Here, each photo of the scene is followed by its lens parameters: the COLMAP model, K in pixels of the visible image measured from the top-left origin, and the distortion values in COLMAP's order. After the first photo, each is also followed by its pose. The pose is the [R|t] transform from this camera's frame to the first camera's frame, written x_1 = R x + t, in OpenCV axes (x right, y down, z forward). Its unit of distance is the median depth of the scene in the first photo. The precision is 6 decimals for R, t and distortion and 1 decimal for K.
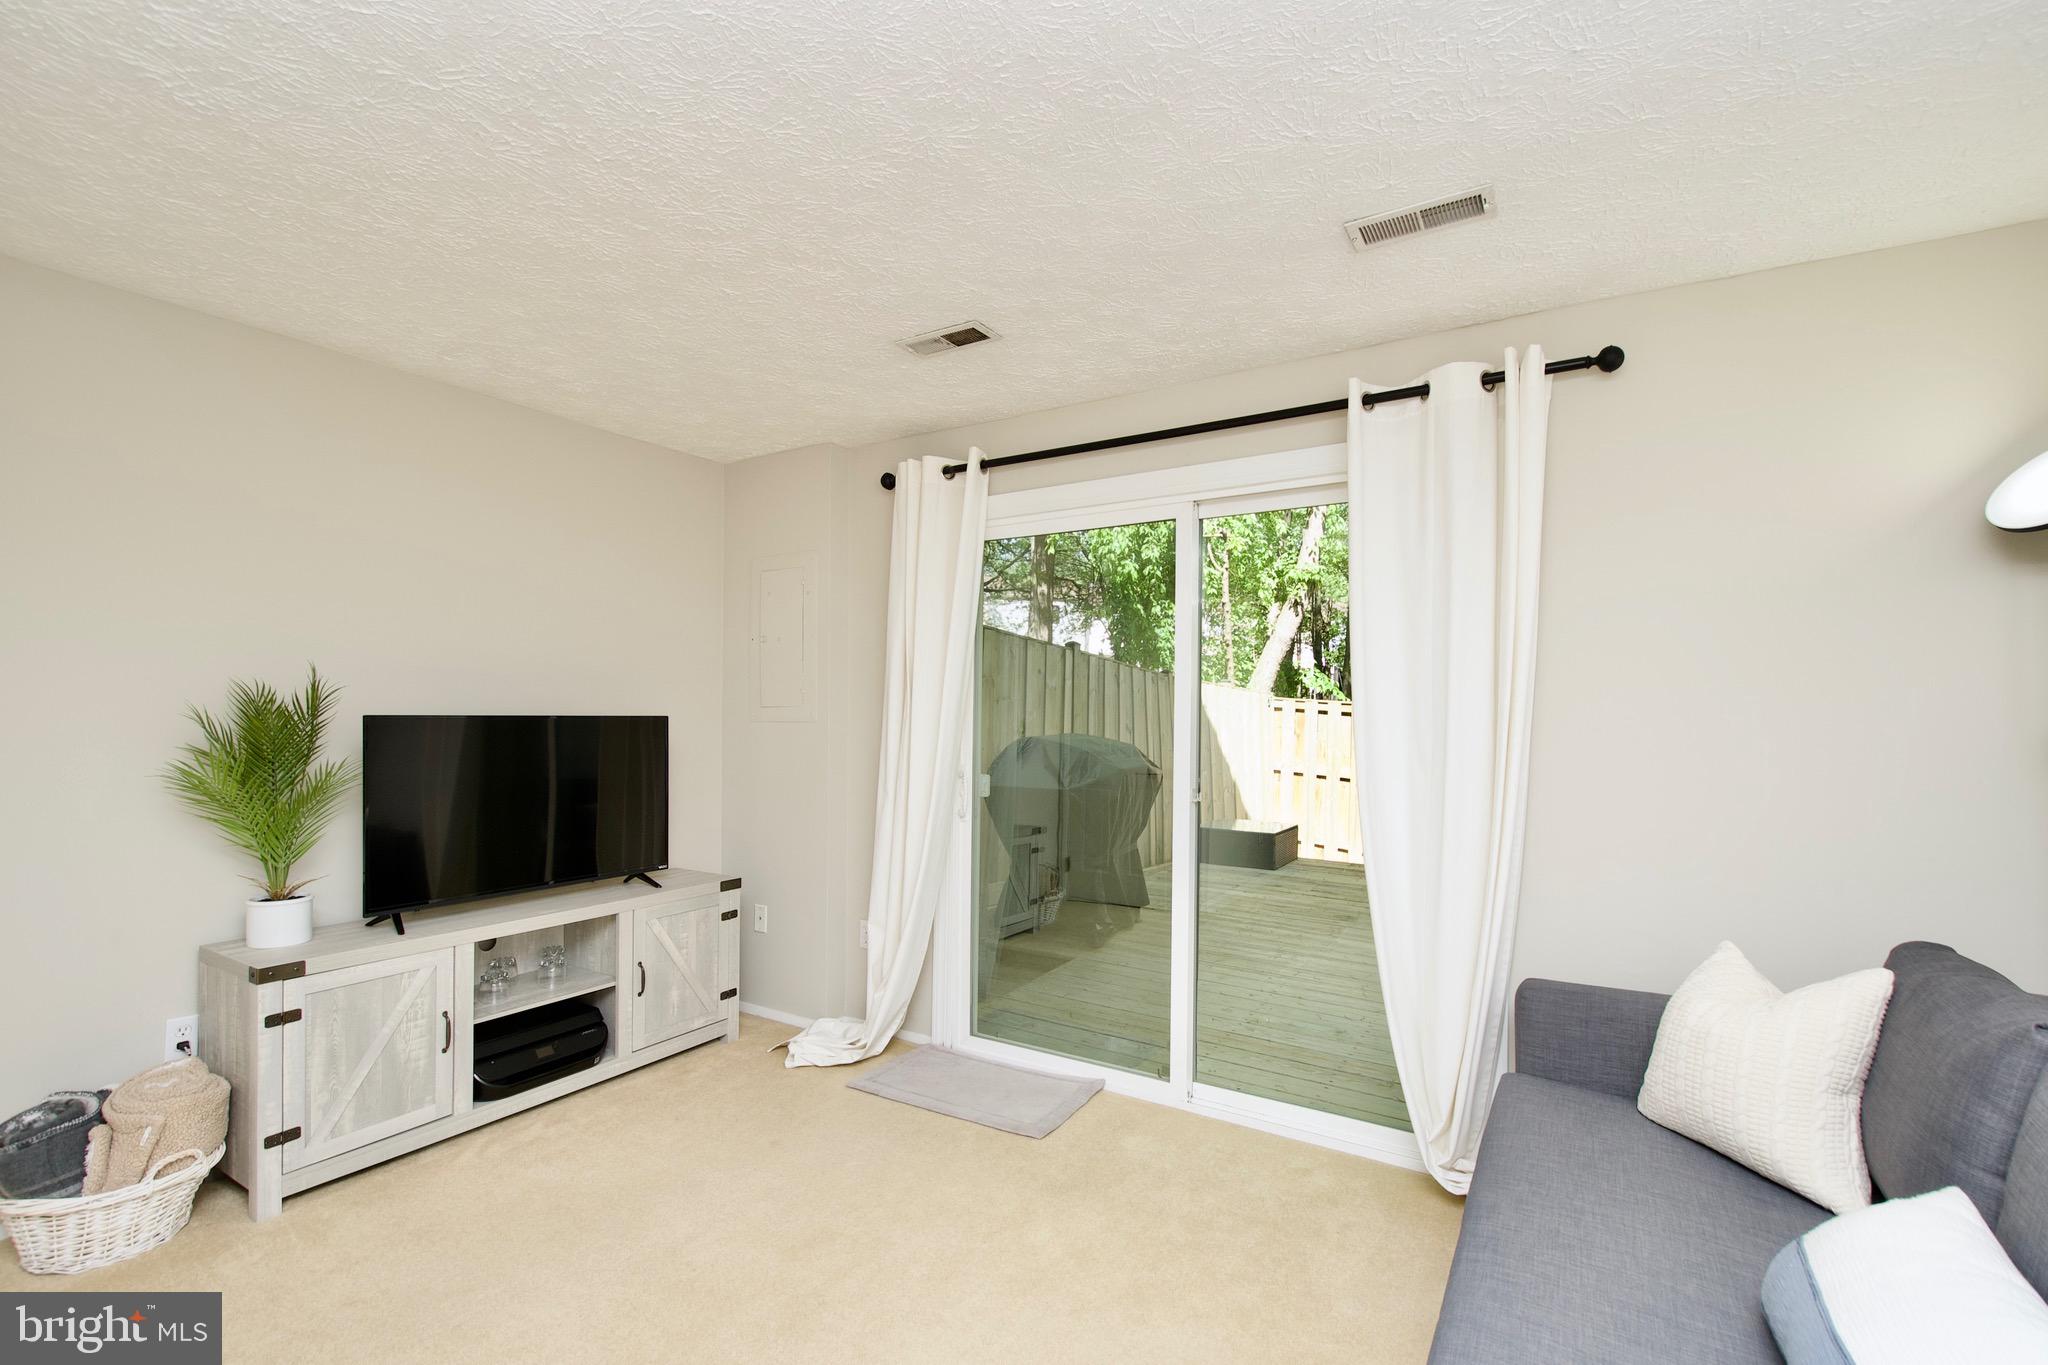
lens RADIAL K [[895.2, 0, 1042.2], [0, 895.2, 716.9], [0, 0, 1]] dist [0.006722, -0.006658]
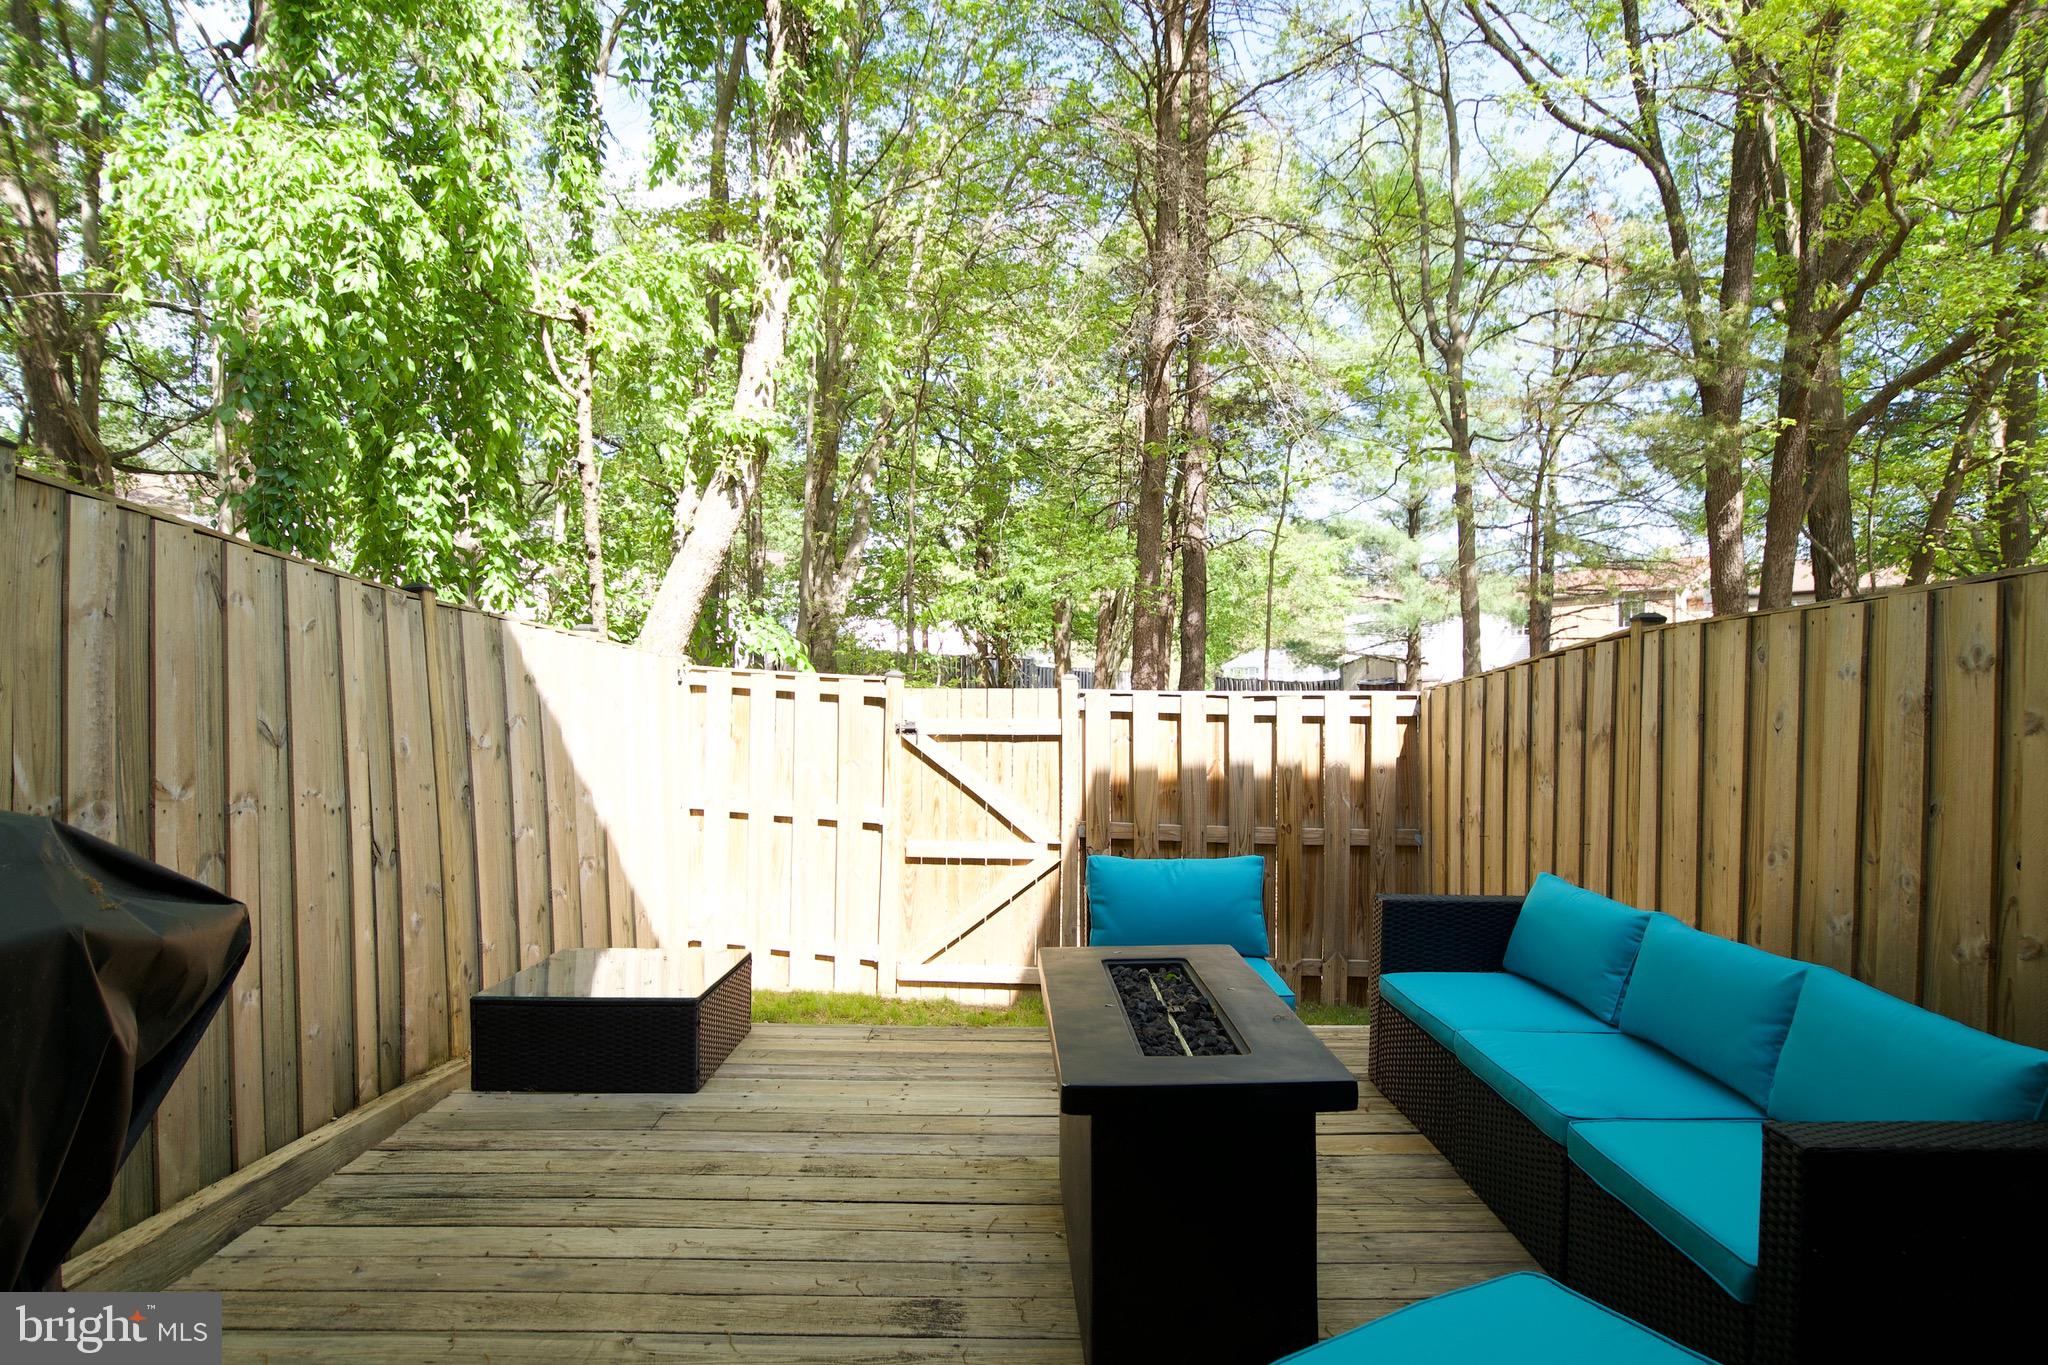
lens RADIAL K [[1136.9, 0, 1029.1], [0, 1136.9, 717.4], [0, 0, 1]] dist [-0.002403, -0.002269]
pose [[0.854918, -0.008258, 0.518698, 0.284835], [0.004128, 0.999950, 0.009115, 0.008131], [-0.518747, -0.005651, 0.854909, 1.117988]]
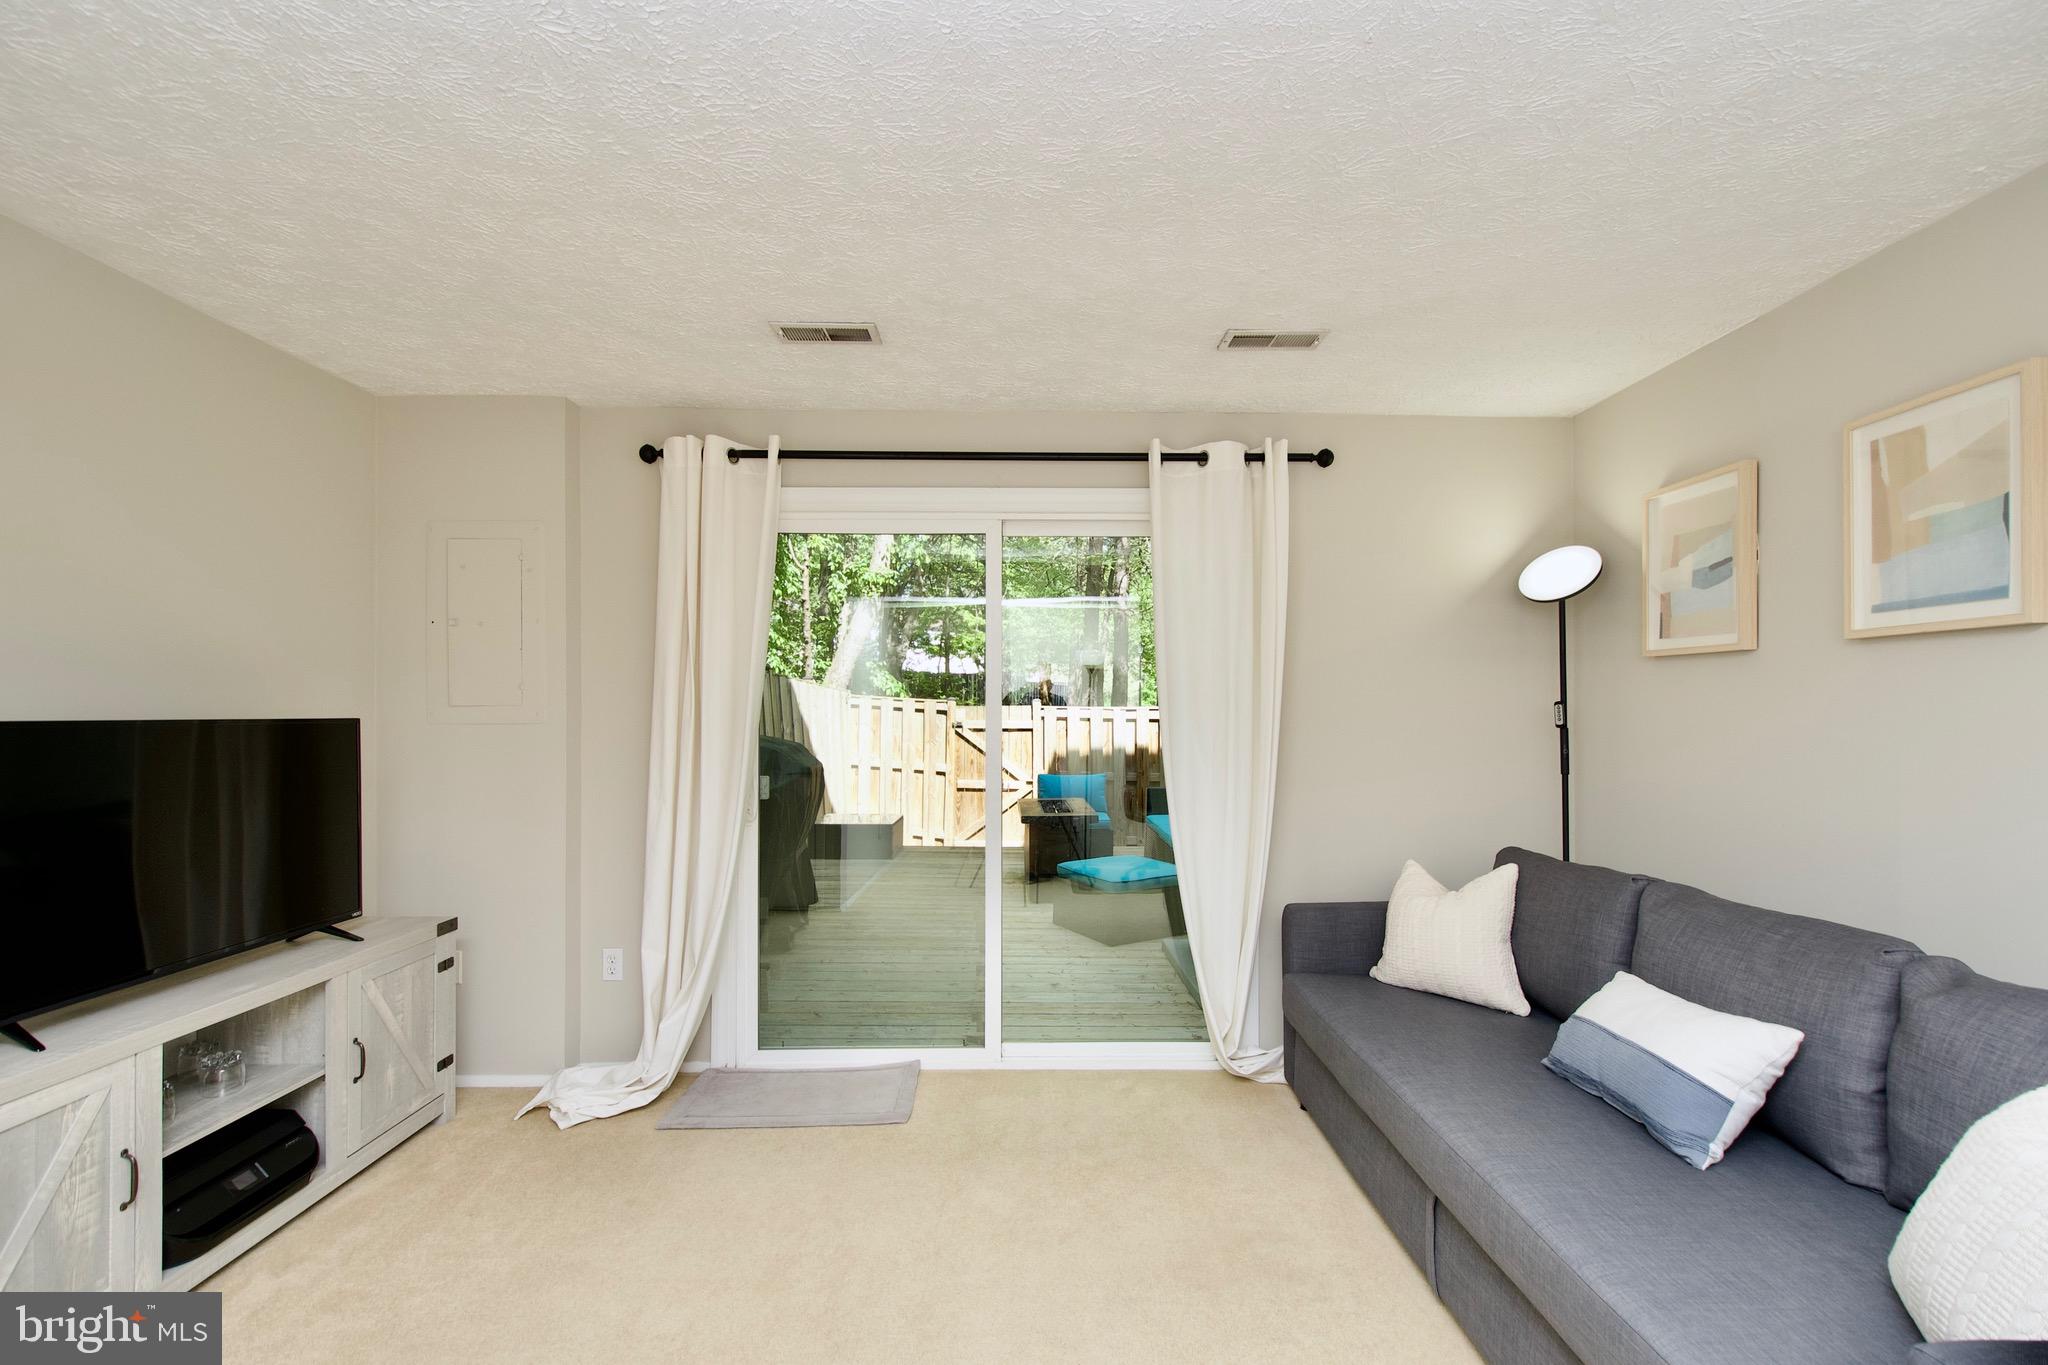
lens RADIAL K [[895.2, 0, 1042.2], [0, 895.2, 716.9], [0, 0, 1]] dist [0.006722, -0.006658]
pose [[0.844577, -0.009498, 0.535349, -0.340188], [0.007488, 0.999954, 0.005929, -0.002578], [-0.535381, -0.000999, 0.844610, 0.033744]]
